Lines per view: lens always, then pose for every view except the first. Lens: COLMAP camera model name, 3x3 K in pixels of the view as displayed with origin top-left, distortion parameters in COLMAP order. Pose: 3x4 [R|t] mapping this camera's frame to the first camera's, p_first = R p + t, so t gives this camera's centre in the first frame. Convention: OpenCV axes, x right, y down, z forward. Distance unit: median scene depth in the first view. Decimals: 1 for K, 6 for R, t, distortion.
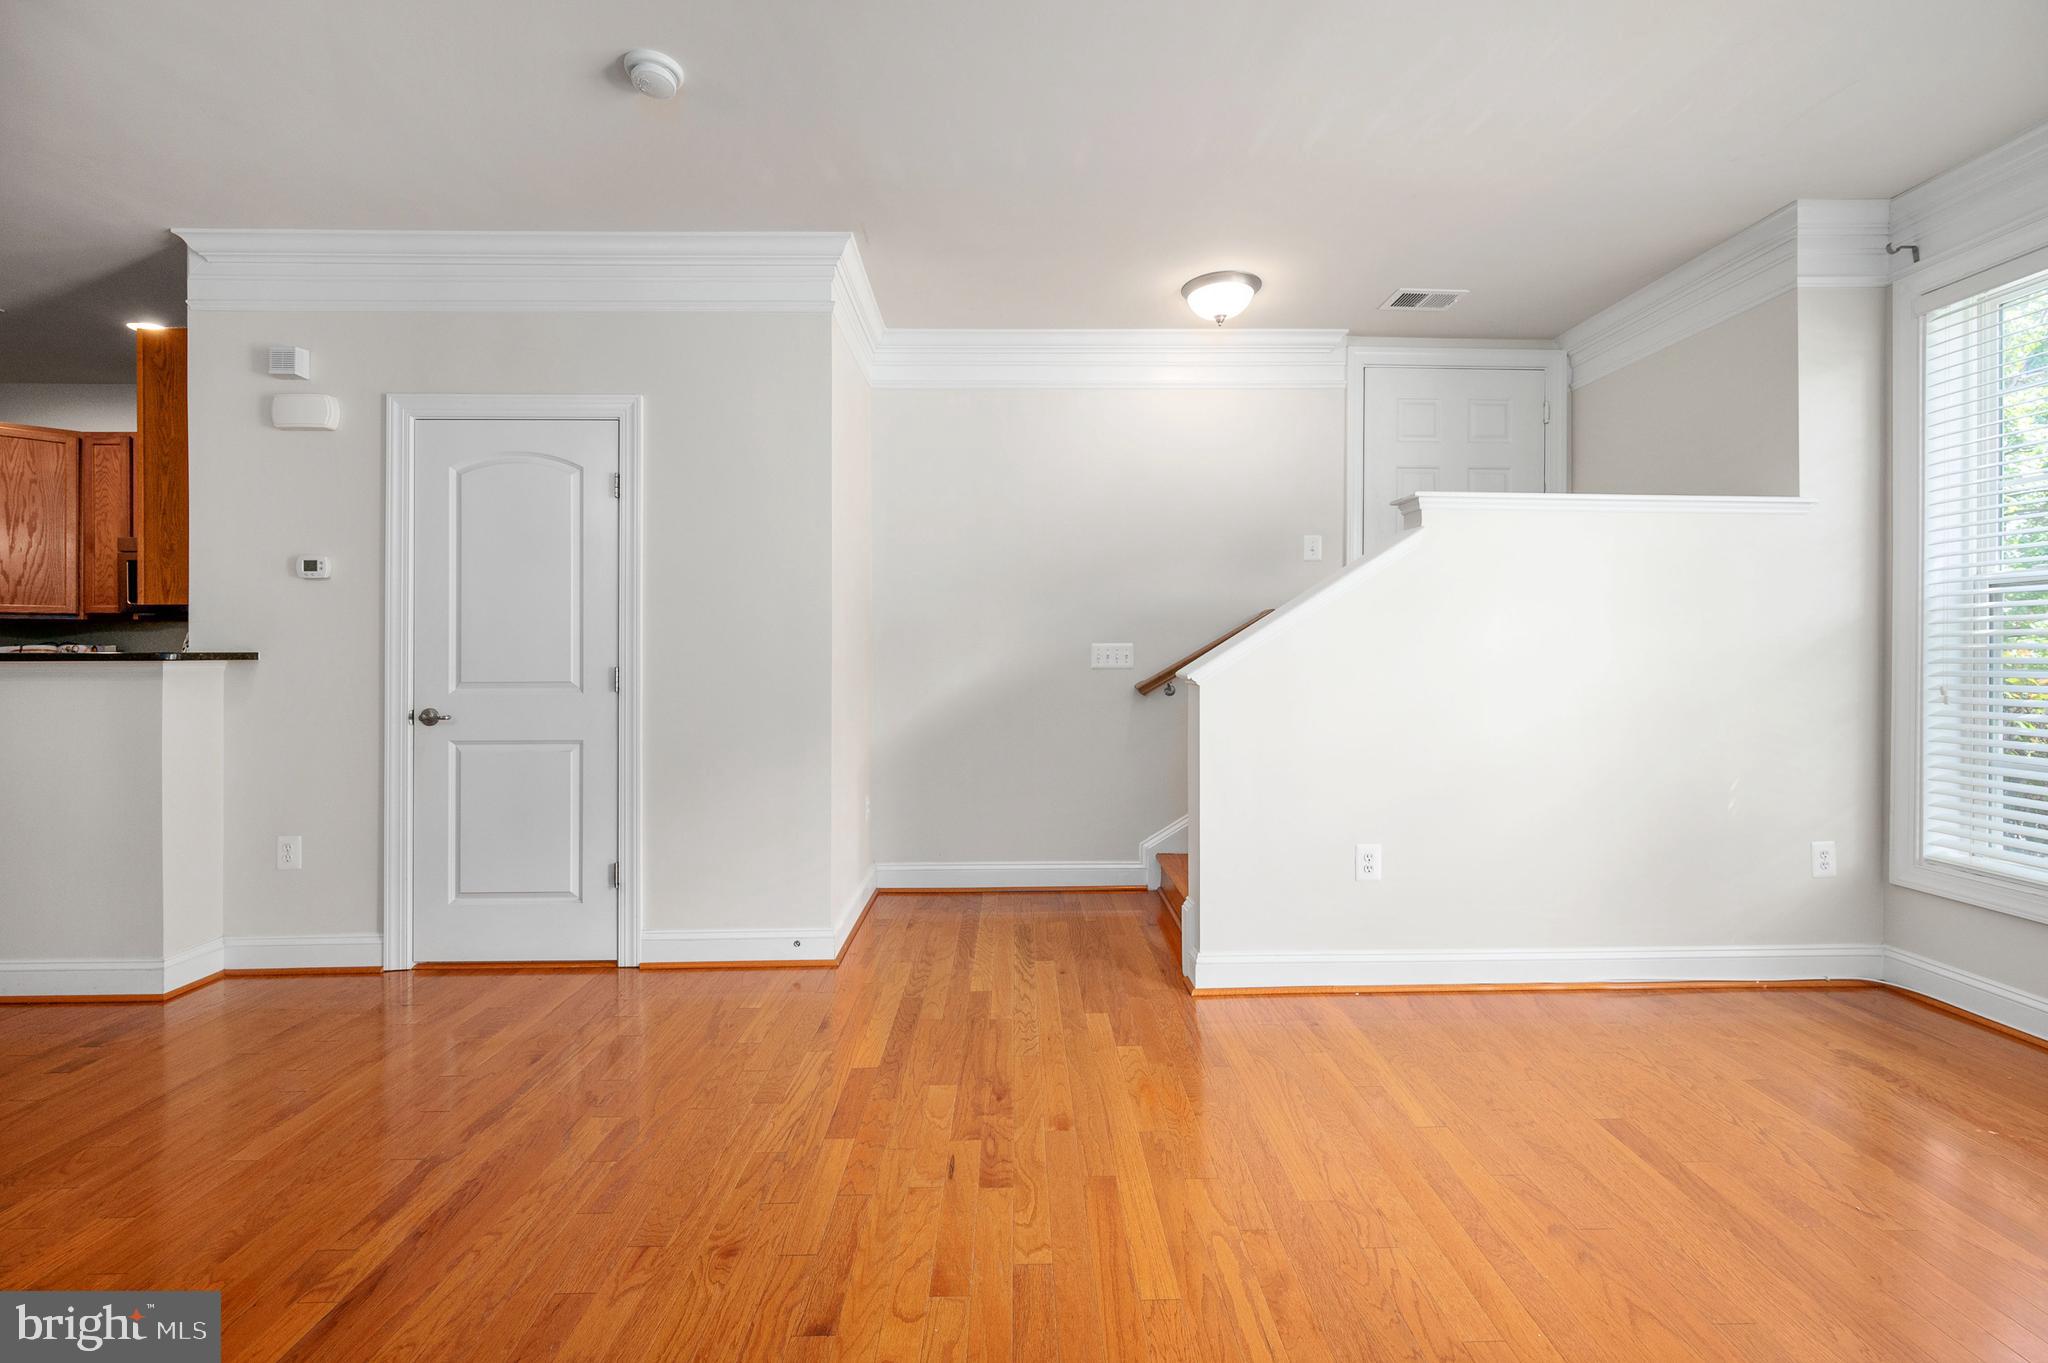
lens RADIAL K [[817.3, 0, 1026.6], [0, 817.3, 650.5], [0, 0, 1]] dist [-0.001463, 0.000266]
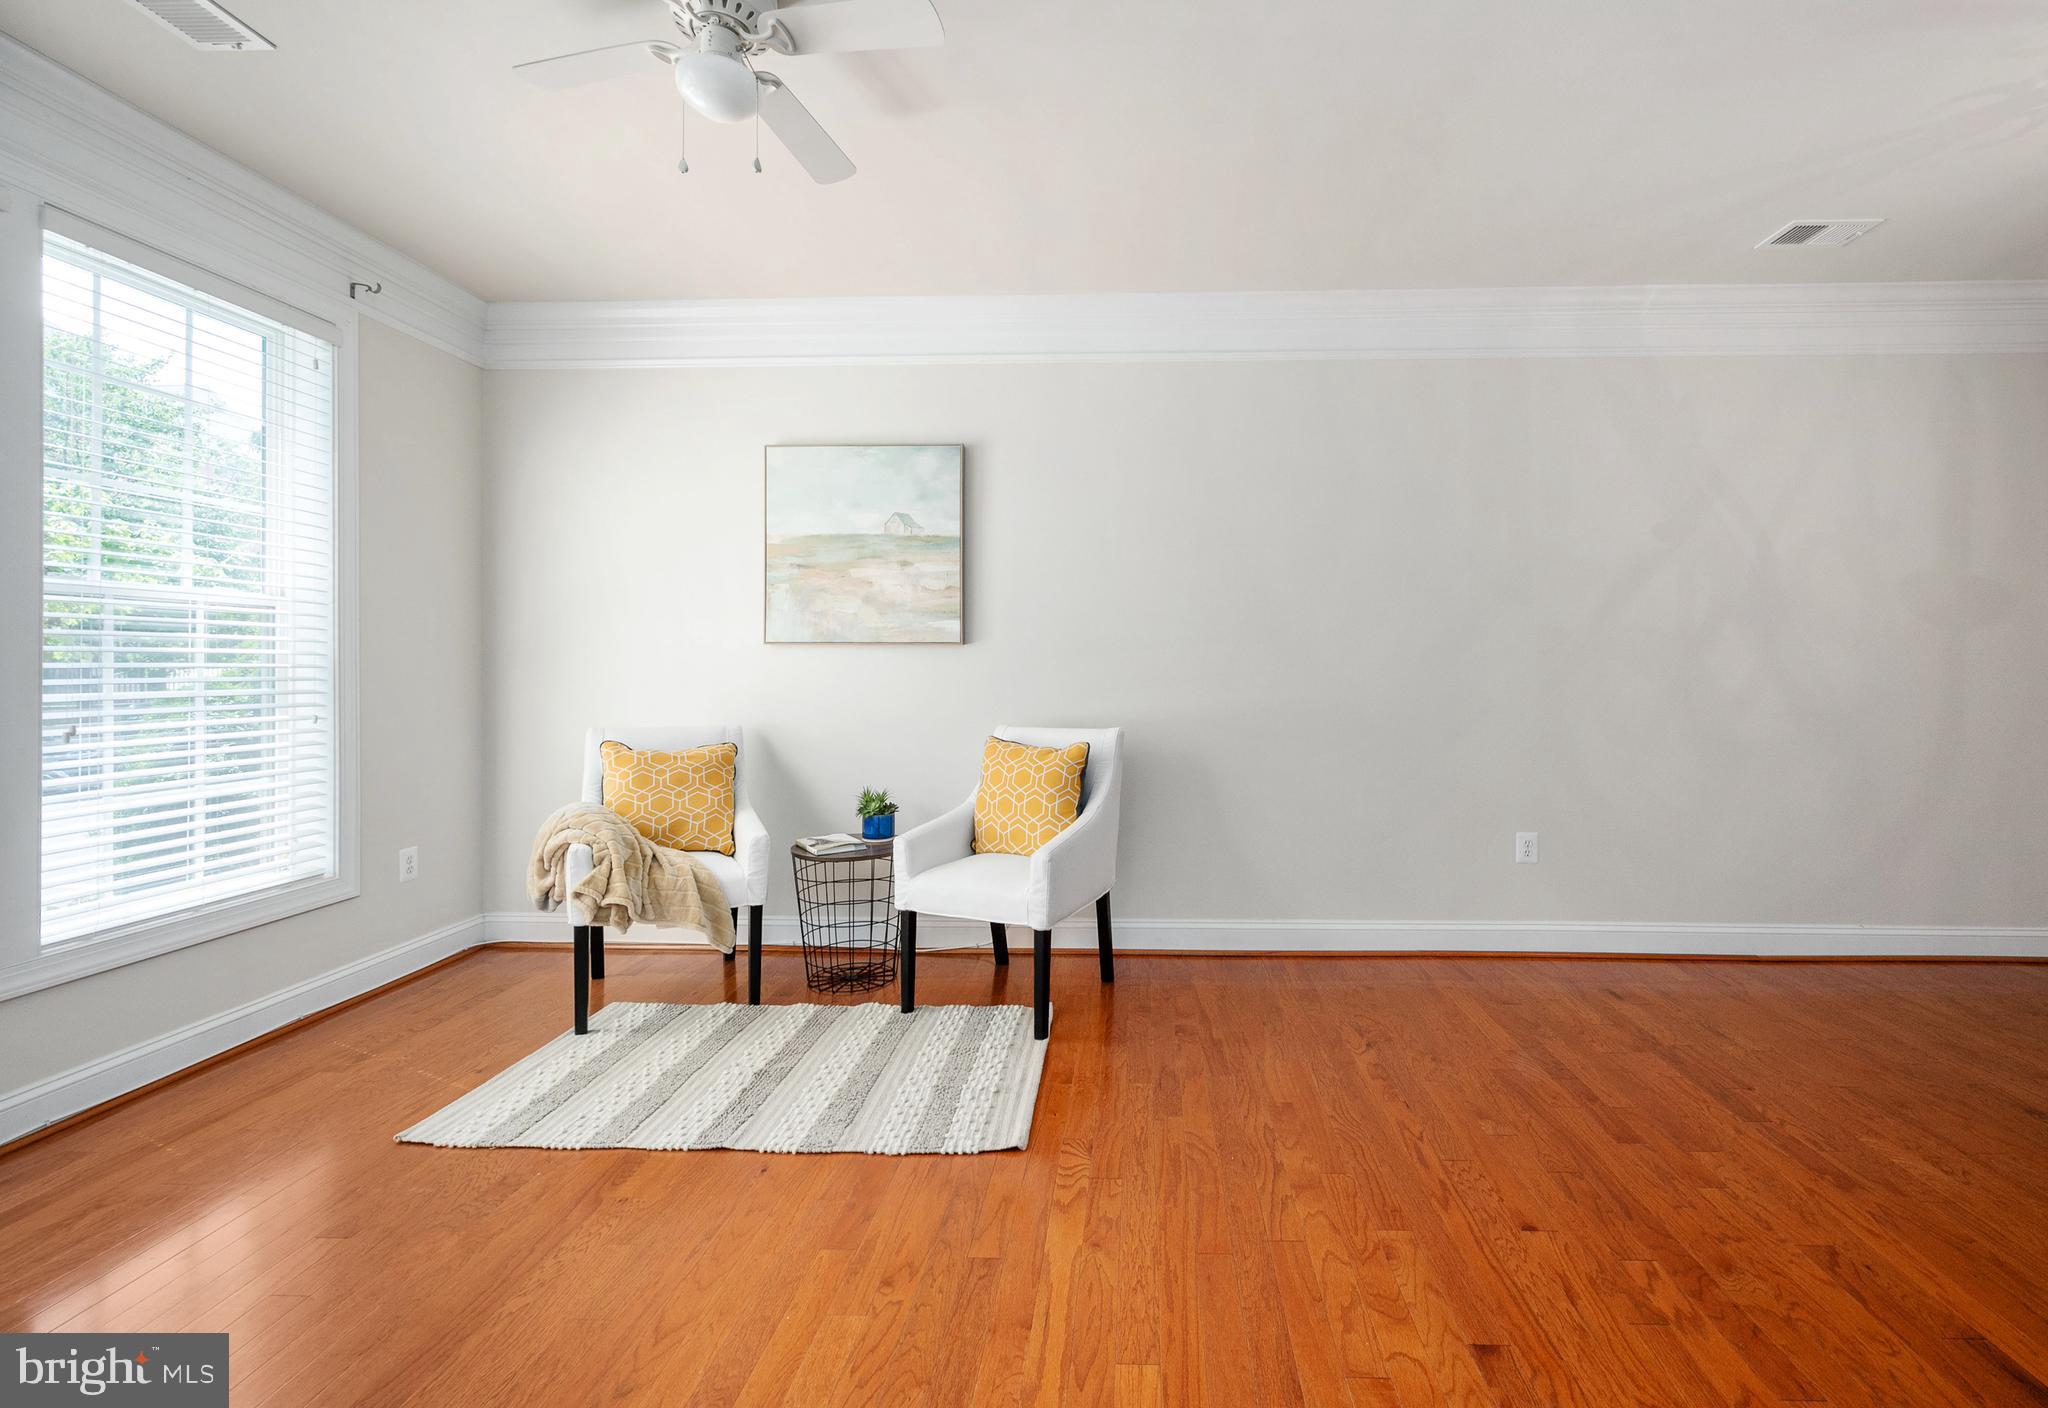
lens RADIAL K [[901.3, 0, 1112.0], [0, 901.3, 648.1], [0, 0, 1]] dist [0.000154, -0.000287]
pose [[-0.998589, 0.003265, 0.053000, 0.065299], [0.002061, 0.999739, -0.022759, 0.000690], [-0.053060, -0.022617, -0.998335, 0.984509]]
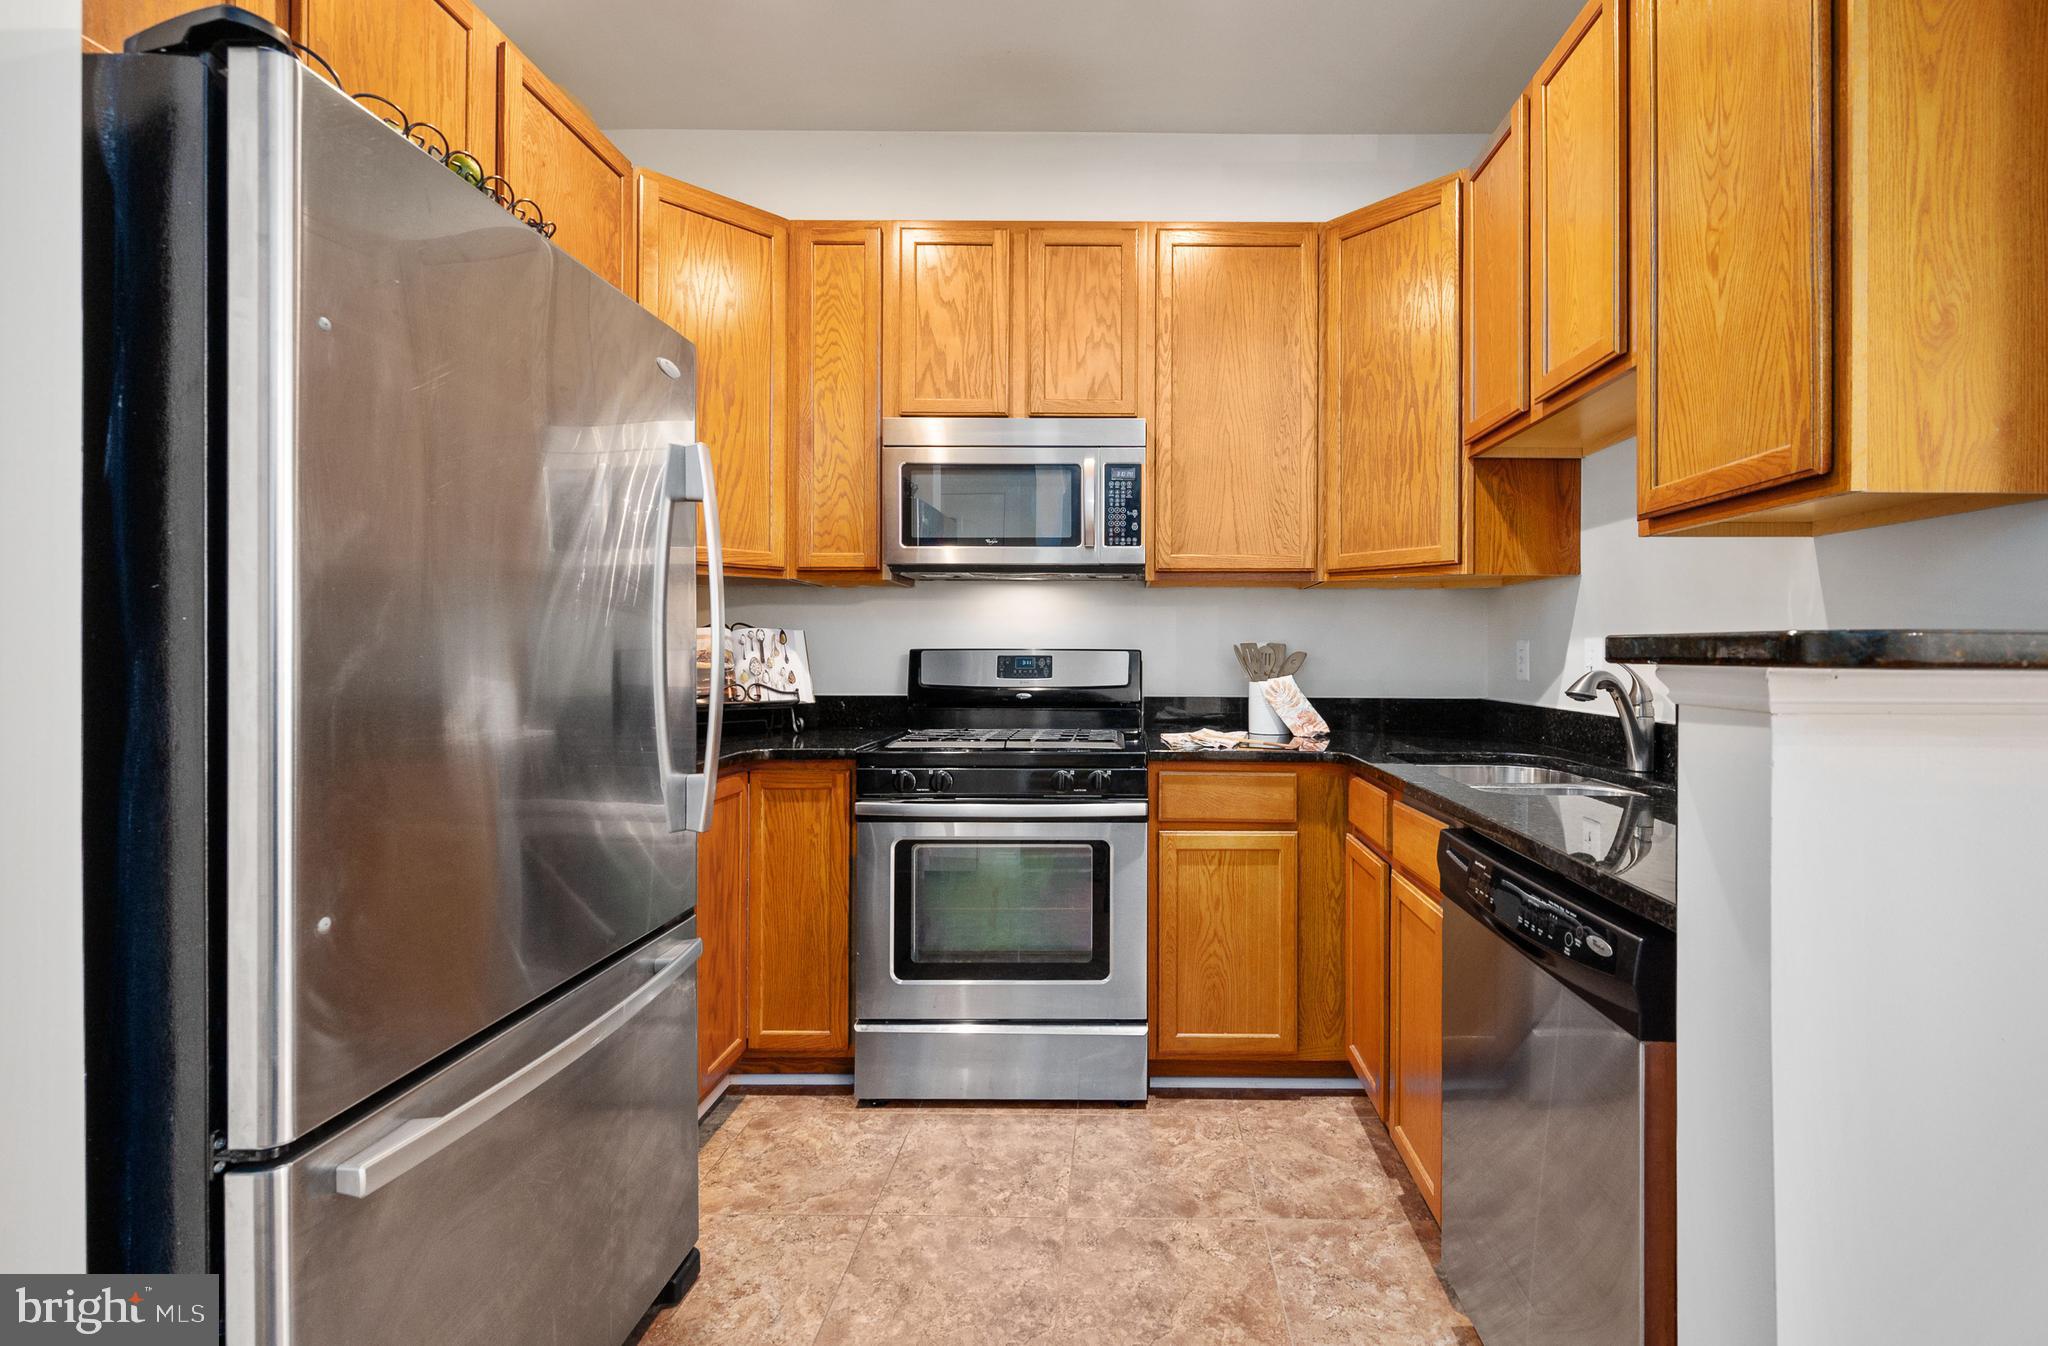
lens RADIAL K [[891.9, 0, 1117.9], [0, 891.9, 648.9], [0, 0, 1]] dist [0.000140, -0.001169]
pose [[0.999740, 0.006647, -0.021822, -1.417144], [-0.006631, 0.999978, 0.000836, 0.006017], [0.021827, -0.000691, 0.999762, 0.665153]]
